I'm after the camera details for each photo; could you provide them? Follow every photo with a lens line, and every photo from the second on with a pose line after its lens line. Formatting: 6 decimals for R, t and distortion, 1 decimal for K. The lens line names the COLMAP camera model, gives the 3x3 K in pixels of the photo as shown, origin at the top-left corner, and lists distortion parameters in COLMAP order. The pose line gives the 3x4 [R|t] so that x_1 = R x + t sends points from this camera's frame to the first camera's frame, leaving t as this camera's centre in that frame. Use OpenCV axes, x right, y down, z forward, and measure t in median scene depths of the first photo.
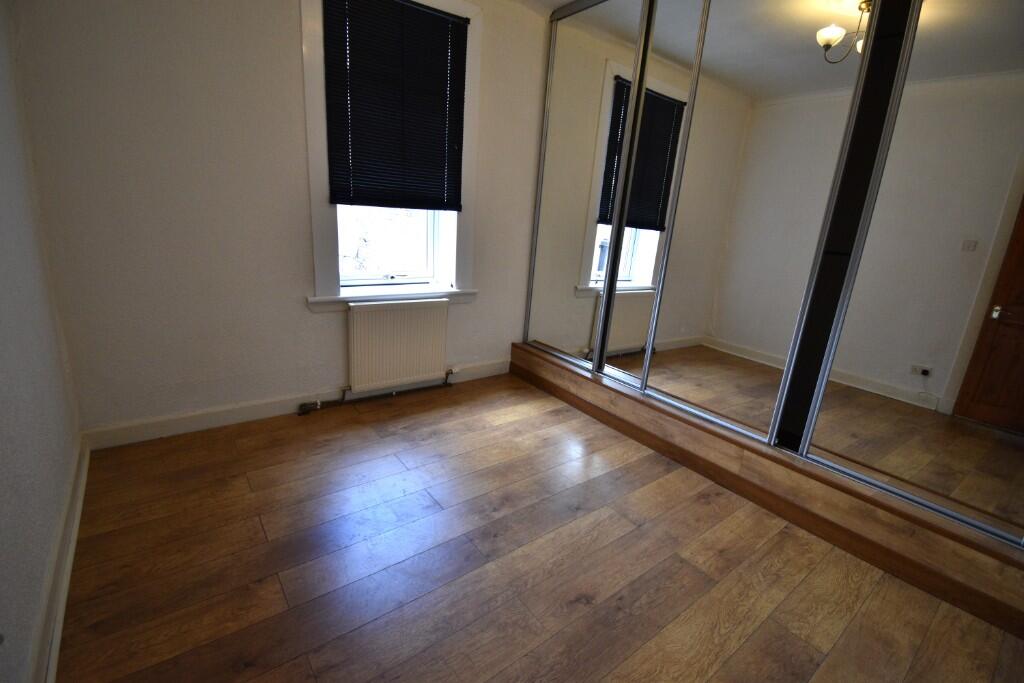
lens RADIAL K [[452.0, 0, 513.5], [0, 452.0, 345.5], [0, 0, 1]] dist [0.030437, -0.029963]
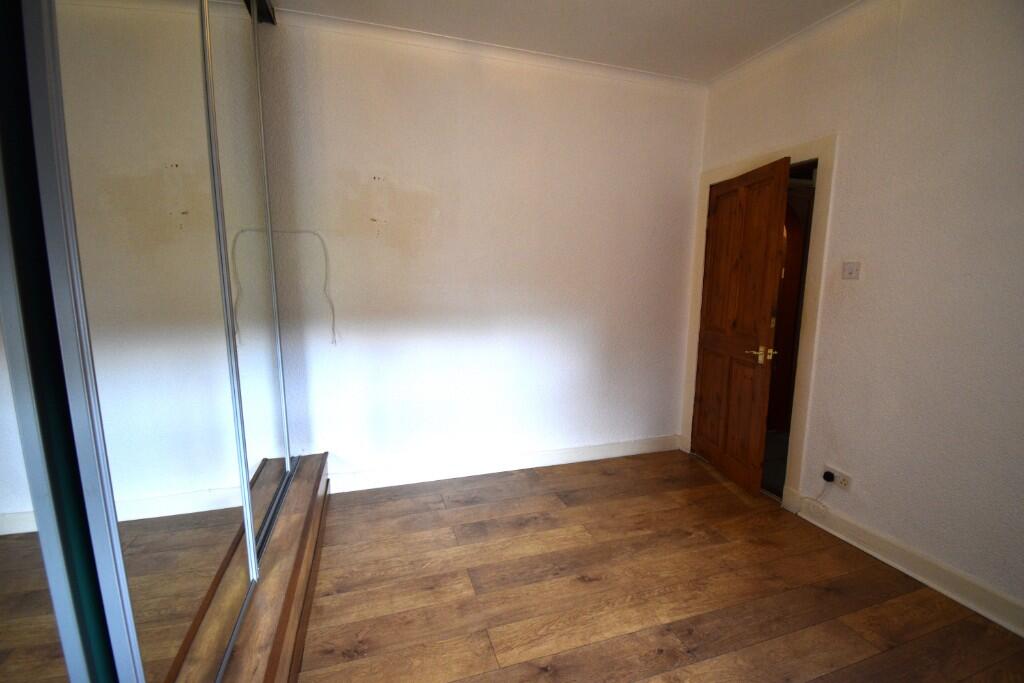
lens RADIAL K [[452.0, 0, 513.5], [0, 452.0, 345.5], [0, 0, 1]] dist [0.030437, -0.029963]
pose [[-0.941029, -0.129062, 0.312742, 0.020747], [0.014428, 0.908231, 0.418221, -0.349648], [-0.338019, 0.398070, -0.852809, 1.173202]]
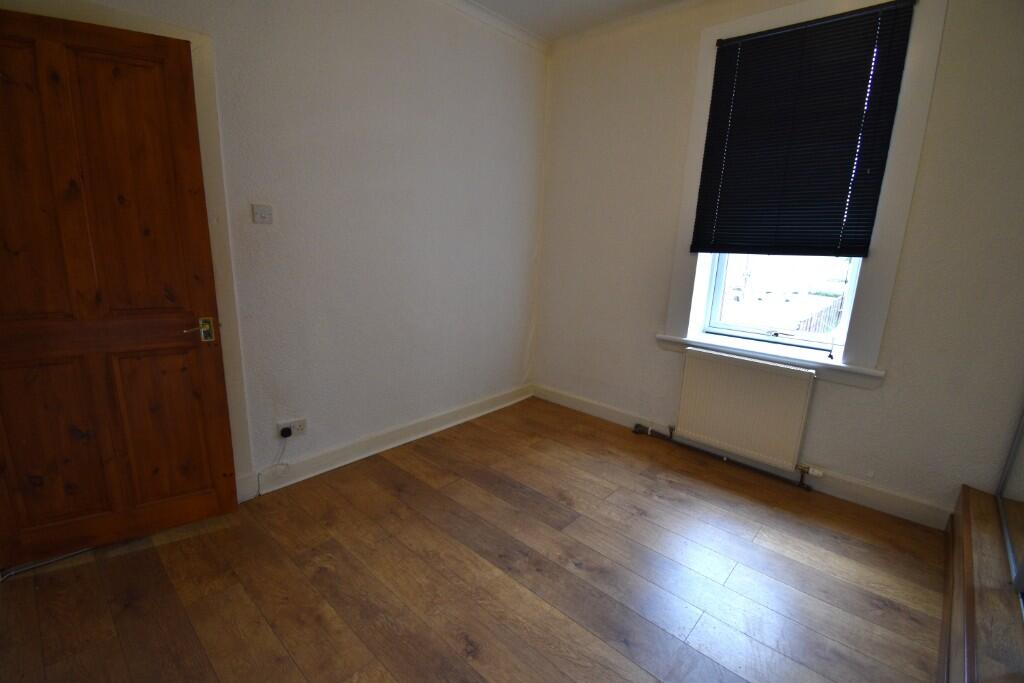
lens RADIAL K [[452.0, 0, 513.5], [0, 452.0, 345.5], [0, 0, 1]] dist [0.030437, -0.029963]
pose [[0.175454, 0.161942, -0.971077, 0.605565], [-0.292293, 0.950470, 0.105694, -0.095904], [0.940096, 0.265294, 0.214099, 0.445514]]
